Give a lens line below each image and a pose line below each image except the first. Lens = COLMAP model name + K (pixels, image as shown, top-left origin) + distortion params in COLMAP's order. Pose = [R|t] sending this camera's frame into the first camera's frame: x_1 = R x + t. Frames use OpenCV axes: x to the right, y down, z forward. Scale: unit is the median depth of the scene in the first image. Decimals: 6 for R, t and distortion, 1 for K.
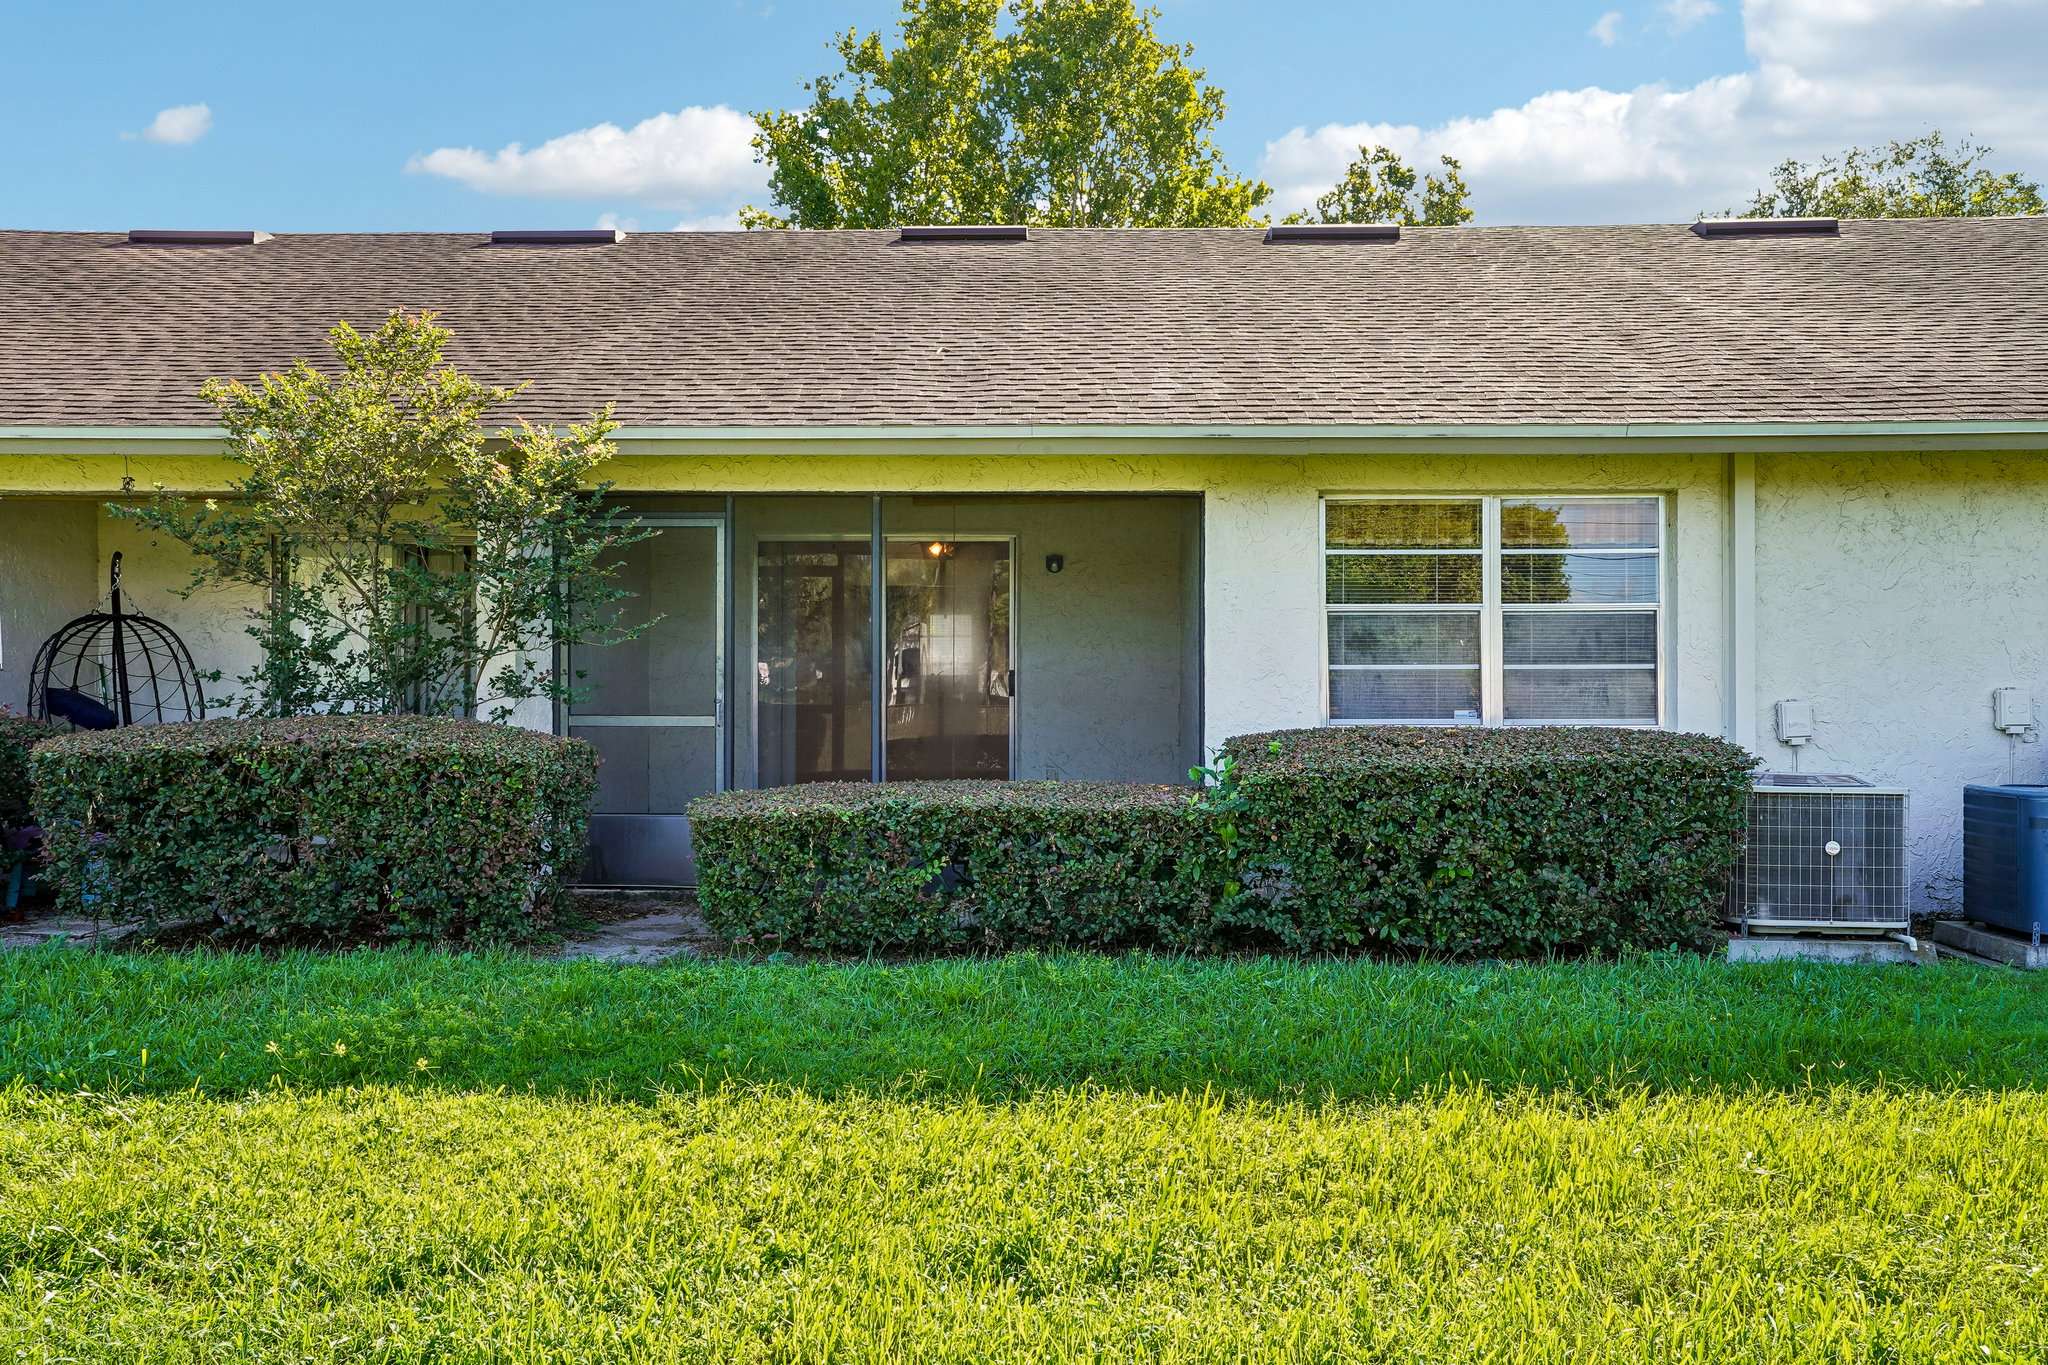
lens RADIAL K [[1565.1, 0, 1024.0], [0, 1565.1, 682.5], [0, 0, 1]] dist [0.019051, 0.001329]
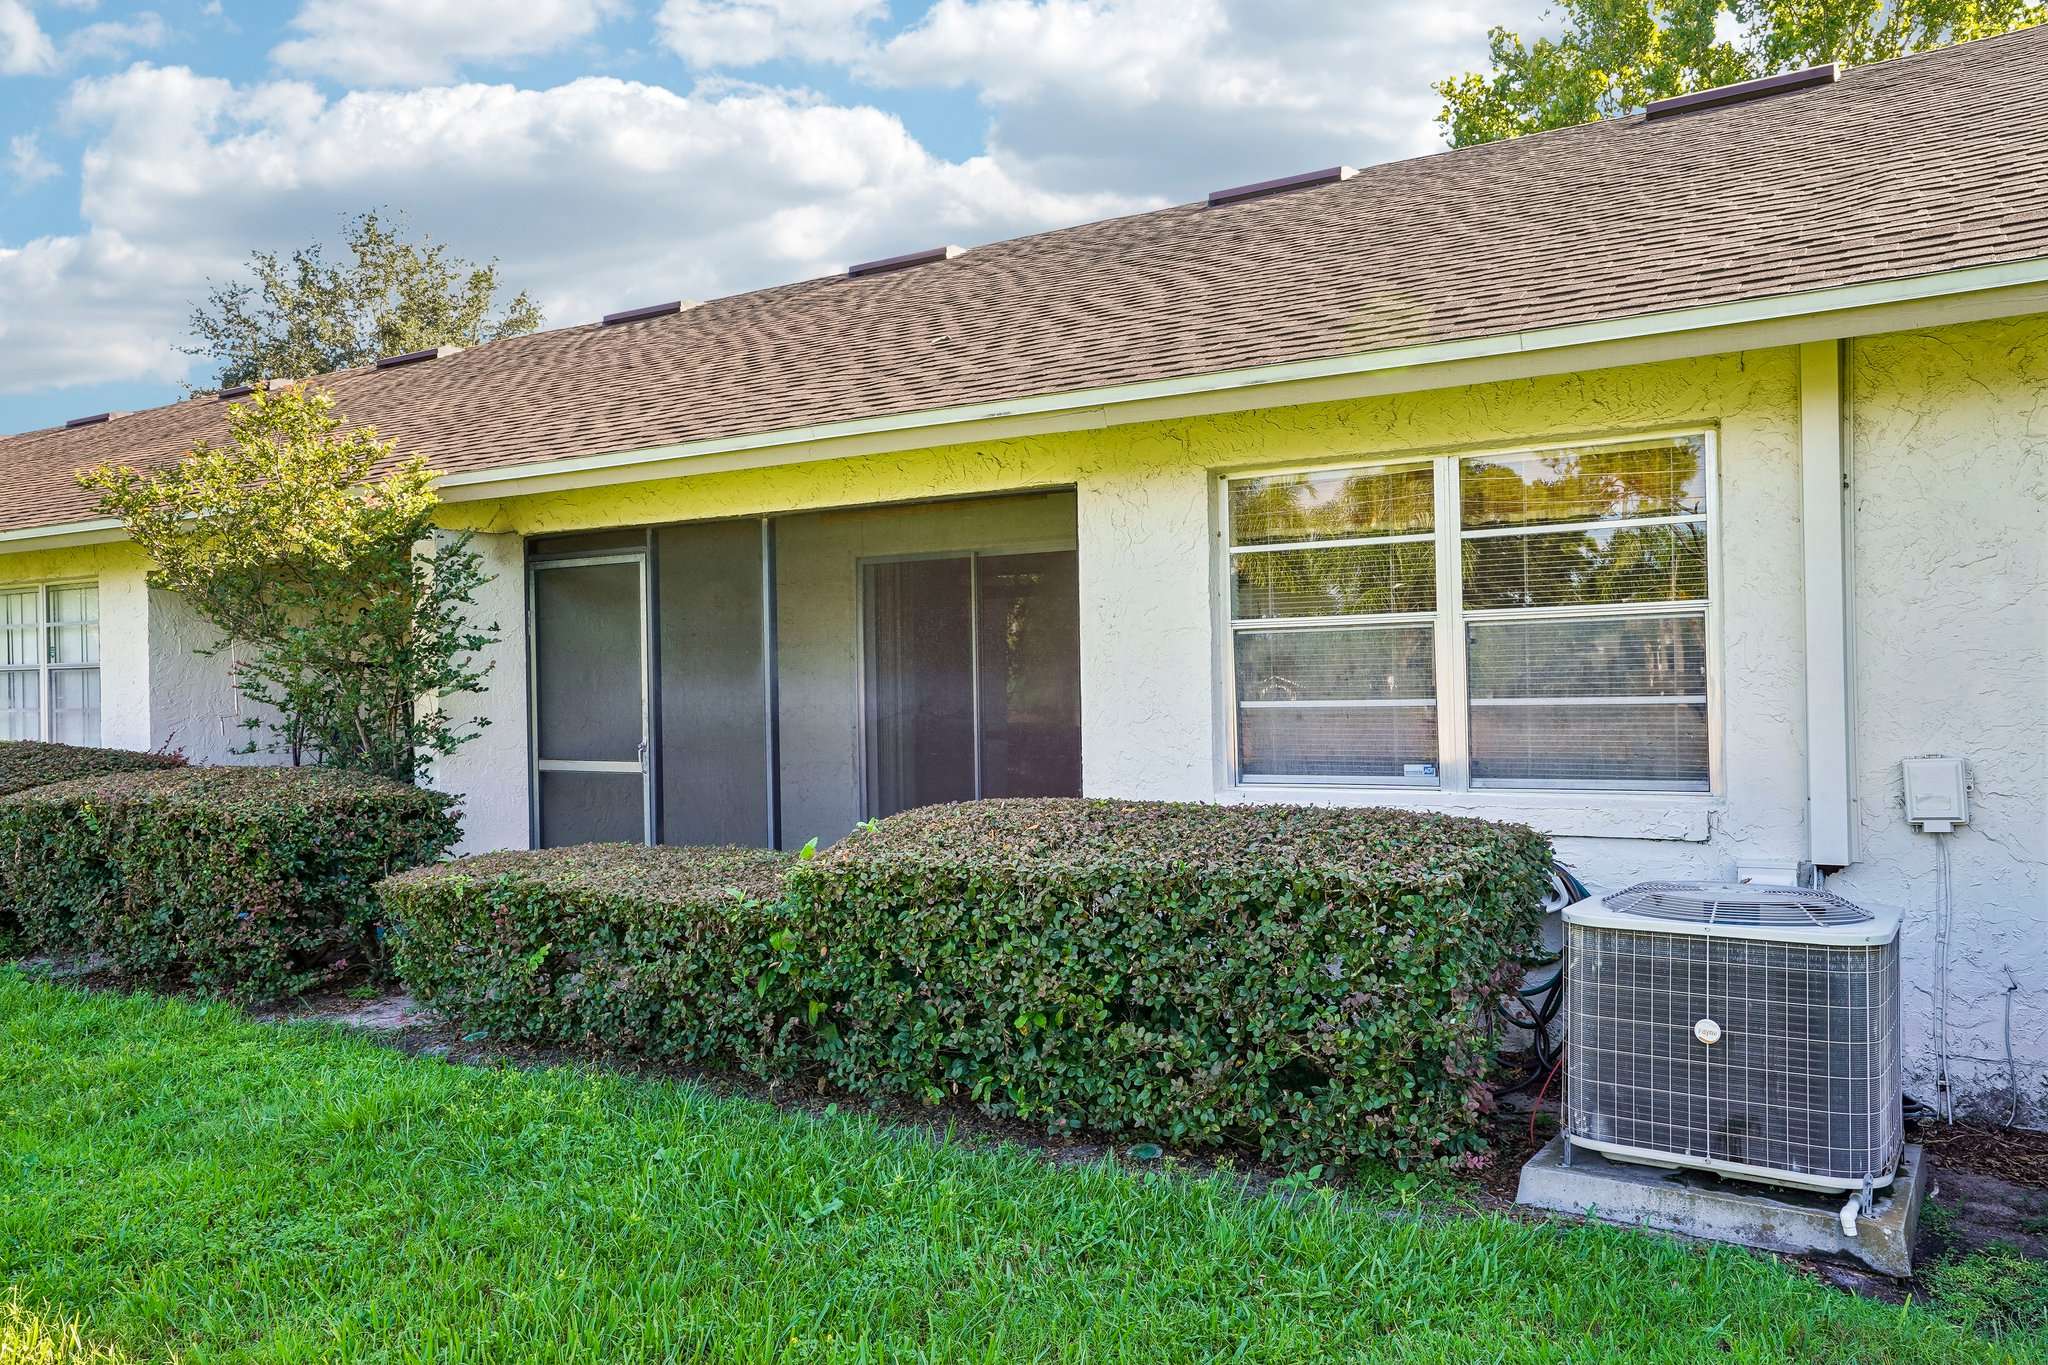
lens RADIAL K [[1565.1, 0, 1024.0], [0, 1565.1, 682.5], [0, 0, 1]] dist [0.019051, 0.001329]
pose [[0.855254, -0.016229, -0.517954, 0.496381], [0.017446, 0.999845, -0.002520, -0.020549], [0.517915, -0.006881, 0.855405, 0.315391]]
